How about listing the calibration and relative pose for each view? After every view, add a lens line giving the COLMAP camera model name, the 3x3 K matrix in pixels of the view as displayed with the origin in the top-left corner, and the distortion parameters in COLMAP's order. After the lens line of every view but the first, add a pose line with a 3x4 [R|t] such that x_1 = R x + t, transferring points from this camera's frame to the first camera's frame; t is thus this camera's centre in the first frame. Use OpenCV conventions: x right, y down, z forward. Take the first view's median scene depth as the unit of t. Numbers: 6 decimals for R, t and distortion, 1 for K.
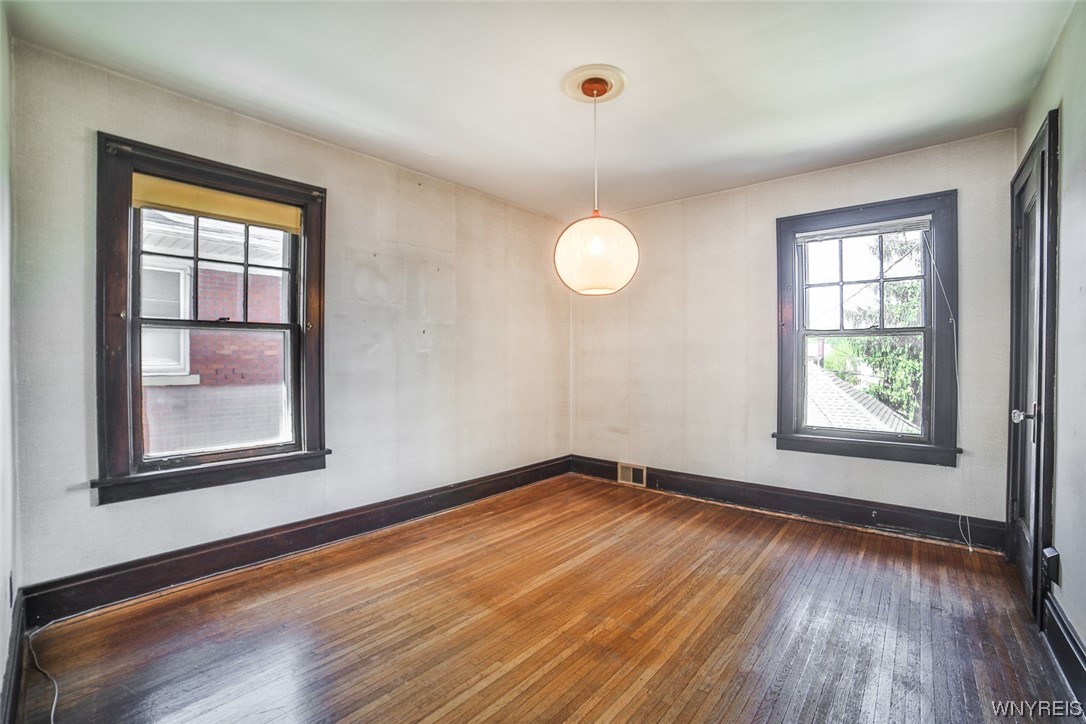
lens RADIAL K [[470.7, 0, 543.0], [0, 470.7, 362.0], [0, 0, 1]] dist [-0.109538, 0.039249]
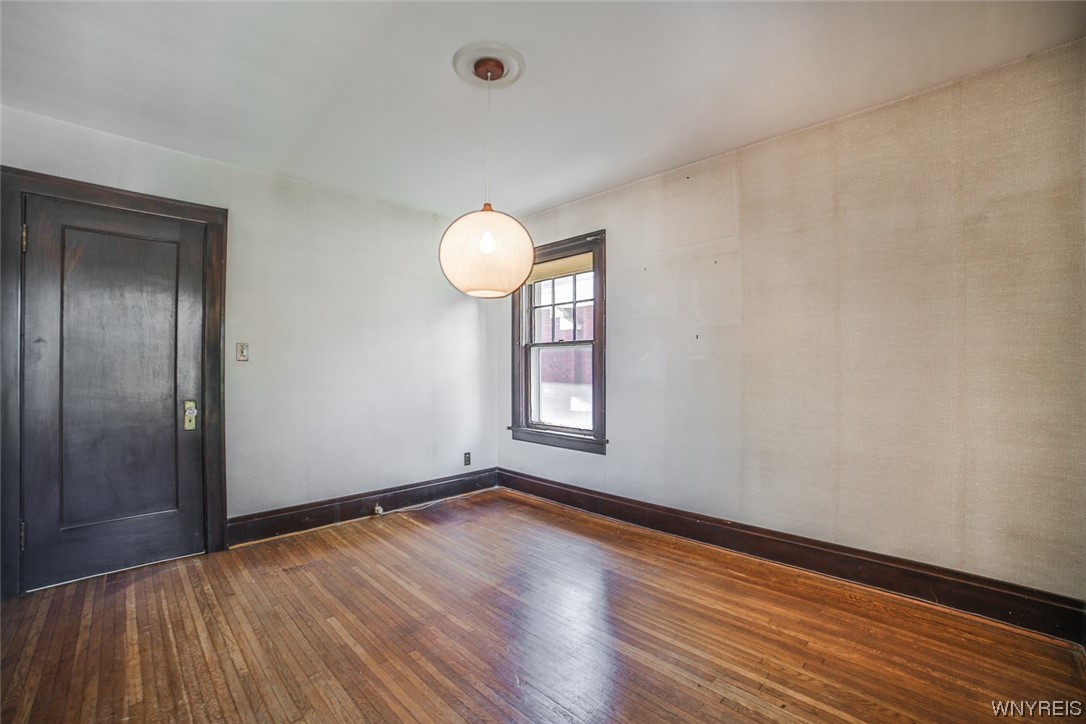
lens RADIAL K [[470.7, 0, 543.0], [0, 470.7, 362.0], [0, 0, 1]] dist [-0.109538, 0.039249]
pose [[-0.095453, -0.008736, -0.995396, 0.757601], [-0.002313, 0.999961, -0.008554, -0.006238], [0.995431, 0.001486, -0.095469, 0.907358]]
